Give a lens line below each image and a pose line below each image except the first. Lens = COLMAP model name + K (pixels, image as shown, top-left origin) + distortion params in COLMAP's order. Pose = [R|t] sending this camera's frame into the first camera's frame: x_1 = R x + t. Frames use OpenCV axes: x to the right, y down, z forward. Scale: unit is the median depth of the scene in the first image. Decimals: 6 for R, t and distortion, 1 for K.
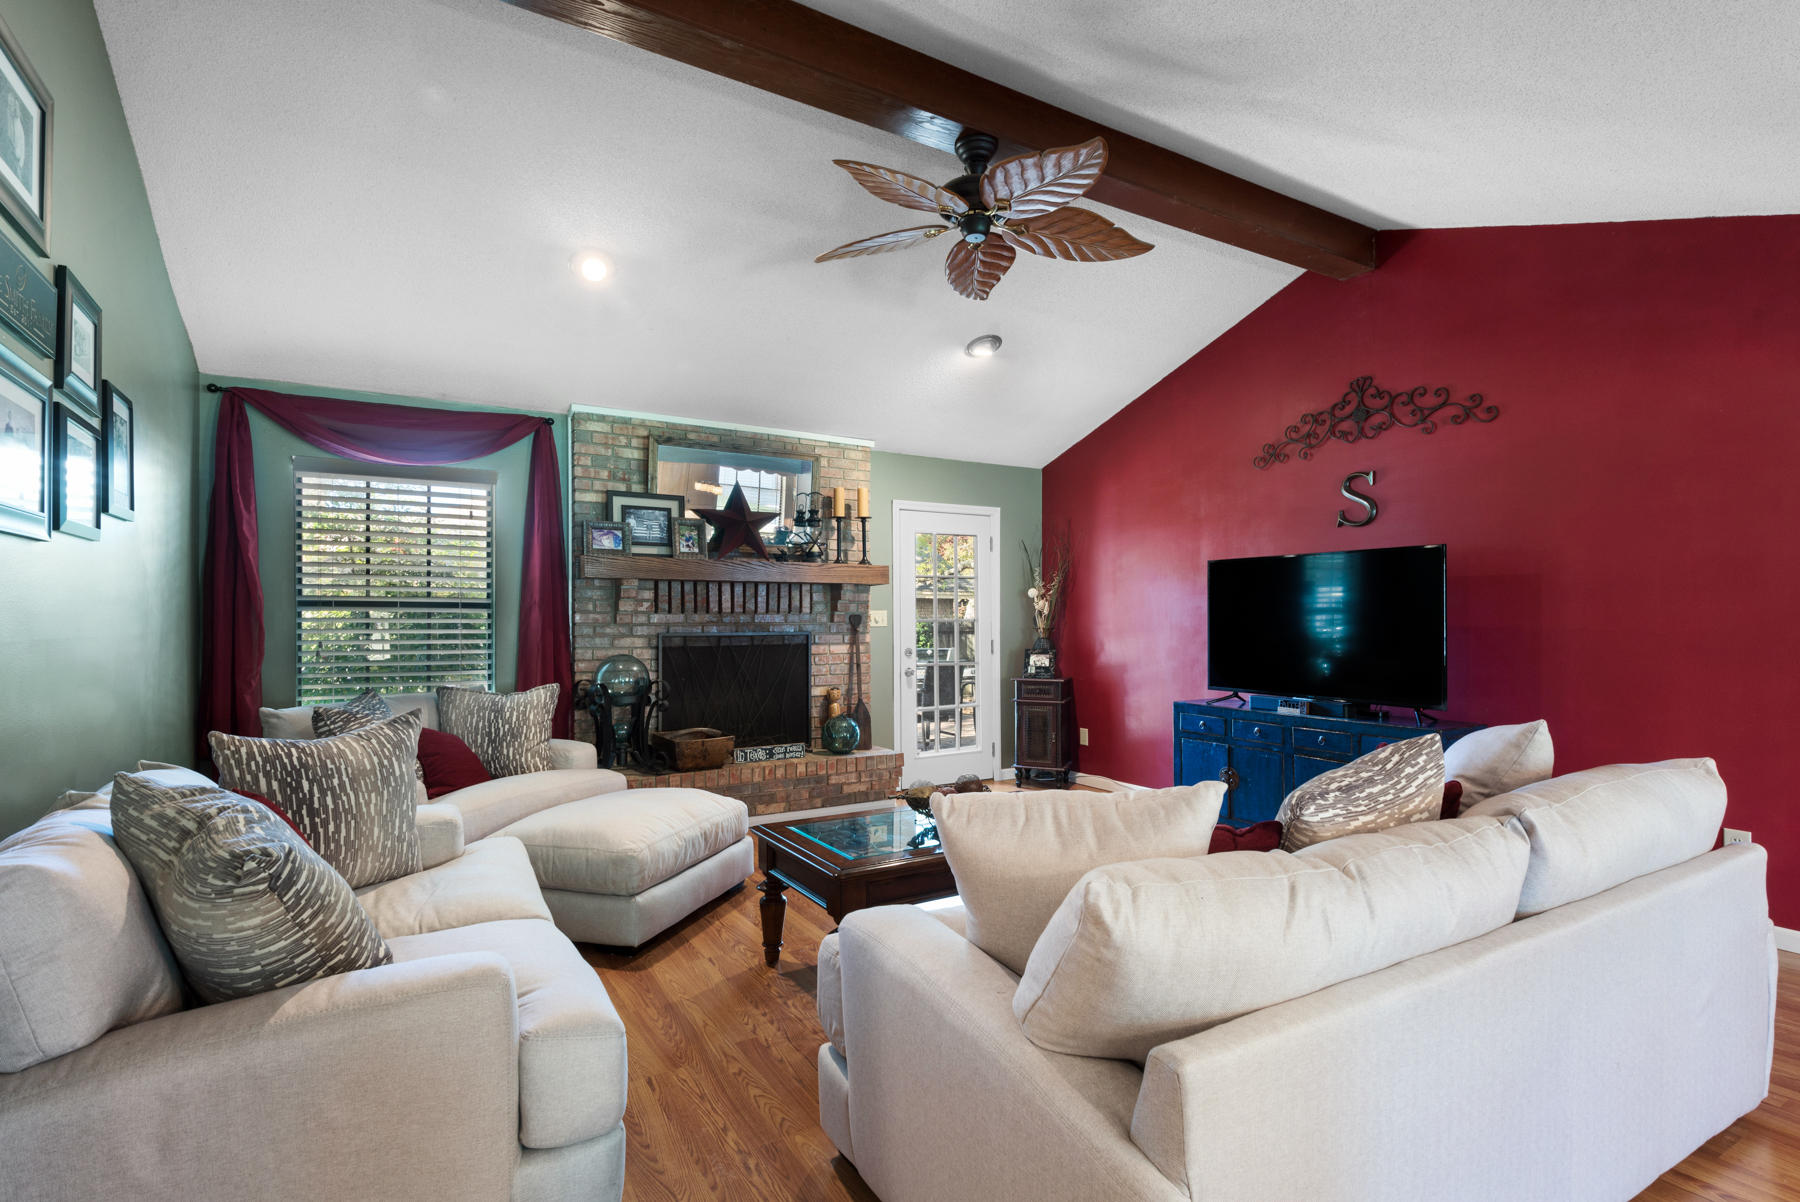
lens RADIAL K [[858.2, 0, 918.0], [0, 858.2, 613.9], [0, 0, 1]] dist [0.015675, -0.004397]
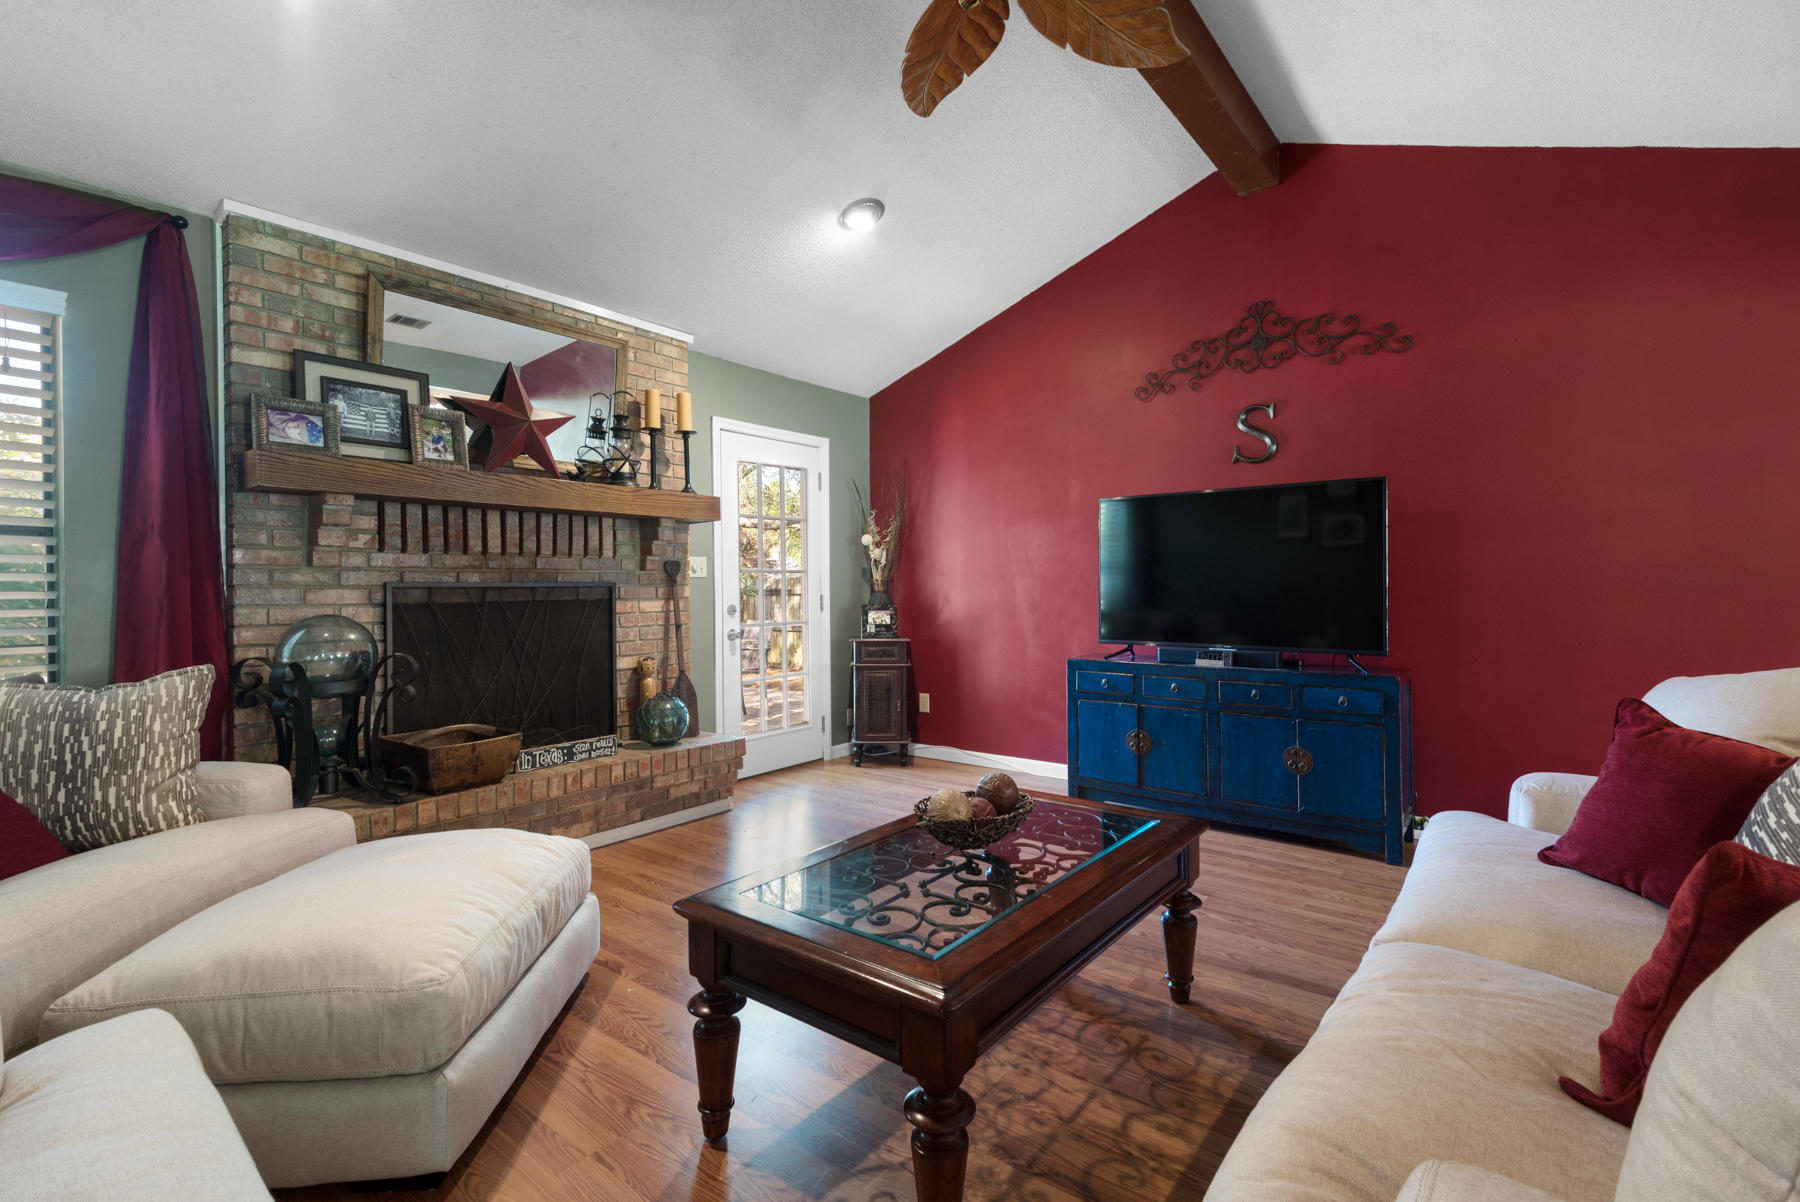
lens RADIAL K [[819.5, 0, 897.9], [0, 819.5, 586.2], [0, 0, 1]] dist [0.021298, -0.011218]
pose [[0.939623, -0.006897, 0.342142, -0.156558], [0.006318, 0.999976, 0.002806, 0.026847], [-0.342153, -0.000475, 0.939644, 0.291068]]
